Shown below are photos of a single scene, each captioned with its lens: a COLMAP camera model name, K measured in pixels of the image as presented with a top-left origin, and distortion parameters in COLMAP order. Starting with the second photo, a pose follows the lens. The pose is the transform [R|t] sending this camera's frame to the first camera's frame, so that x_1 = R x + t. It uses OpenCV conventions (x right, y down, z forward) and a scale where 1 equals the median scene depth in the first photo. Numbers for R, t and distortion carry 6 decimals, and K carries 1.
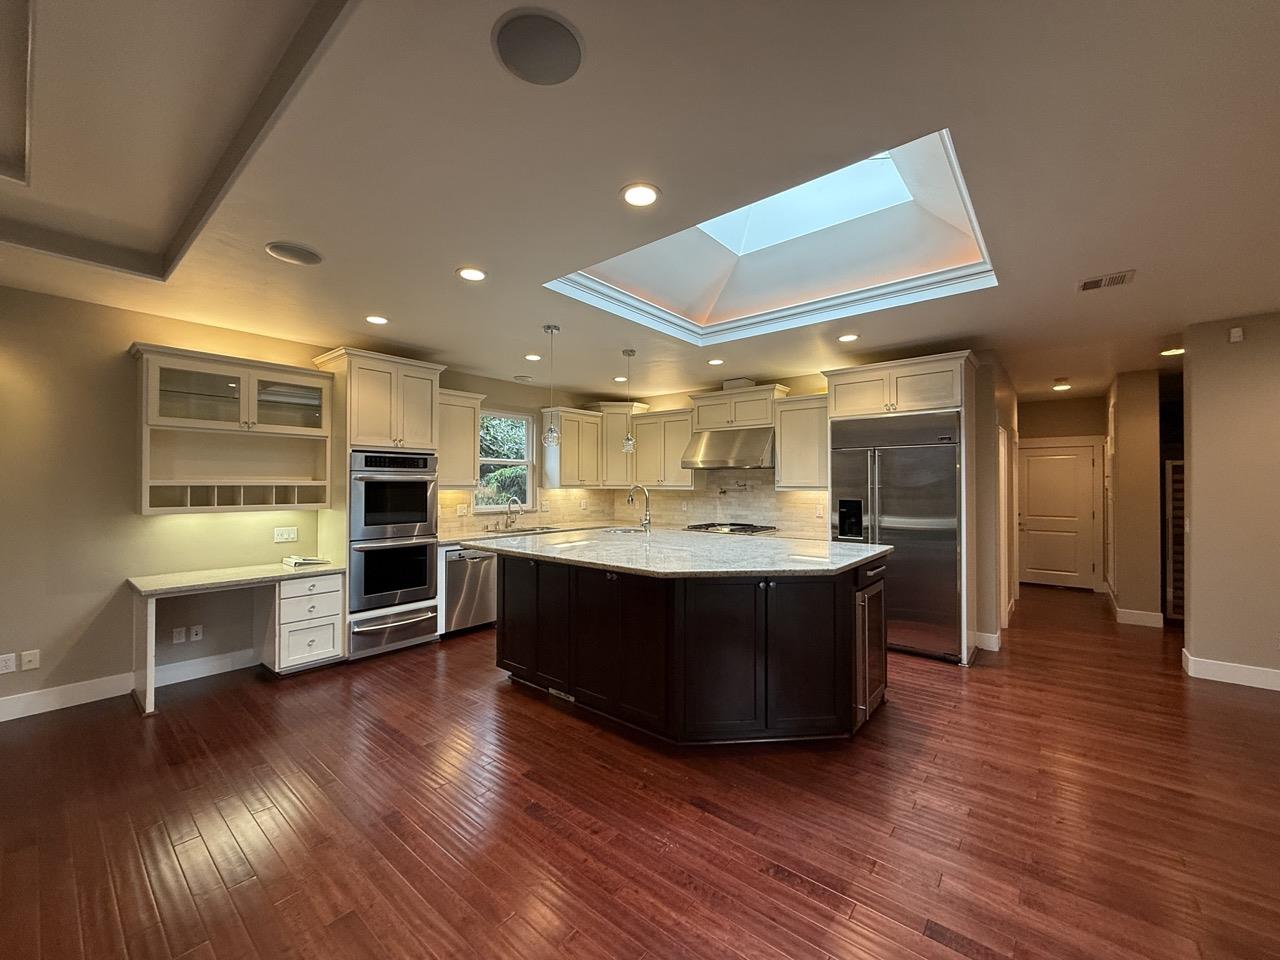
lens RADIAL K [[506.1, 0, 643.1], [0, 506.1, 478.0], [0, 0, 1]] dist [0.000358, -0.000002]
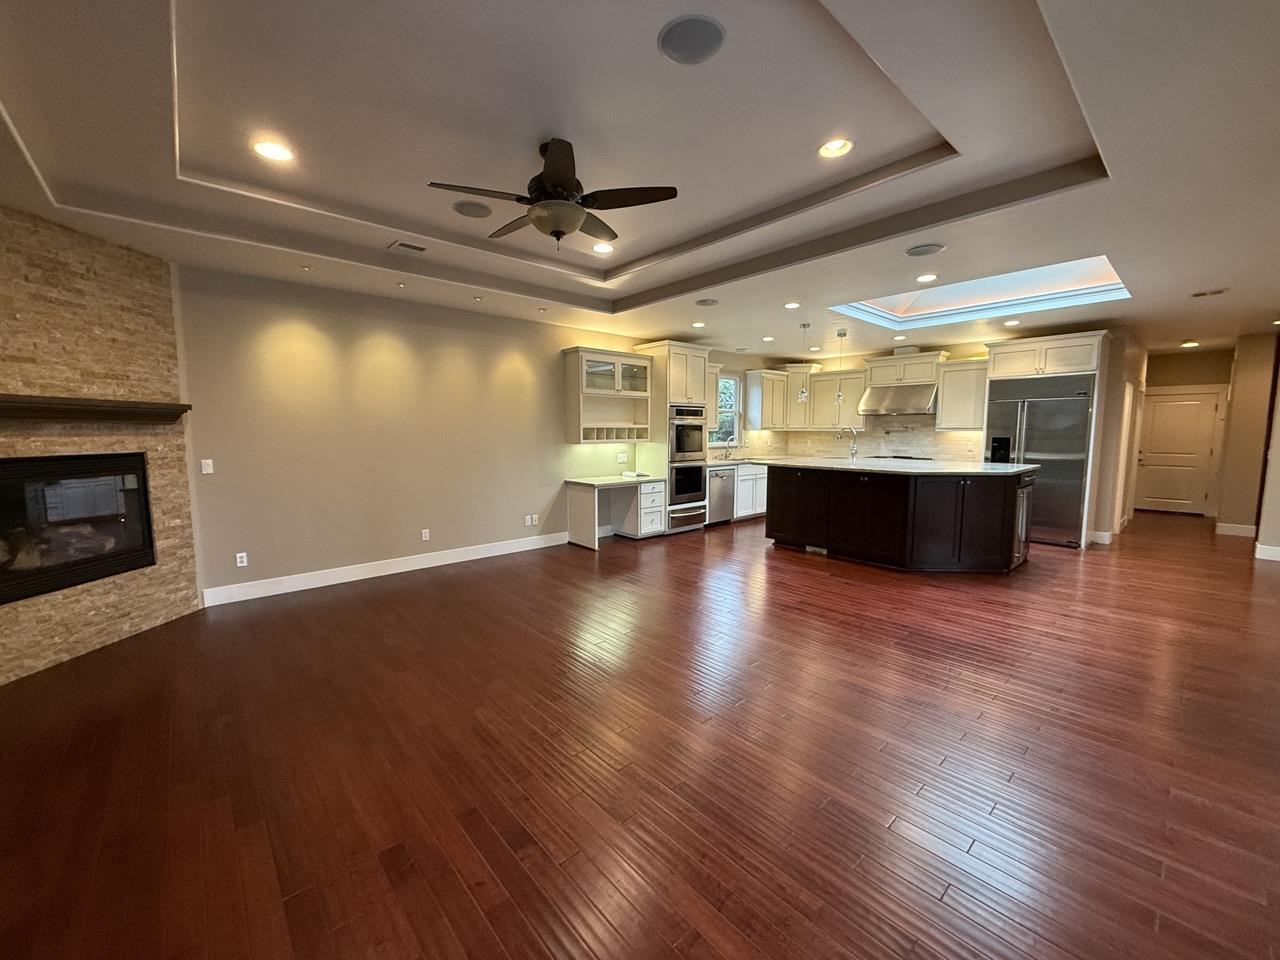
lens RADIAL K [[510.9, 0, 639.1], [0, 510.9, 480.2], [0, 0, 1]] dist [-0.000572, 0.000066]
pose [[0.988759, 0.012114, -0.149028, -0.377977], [0.004365, 0.993949, 0.109755, 0.002216], [0.149456, -0.109172, 0.982723, -0.566232]]
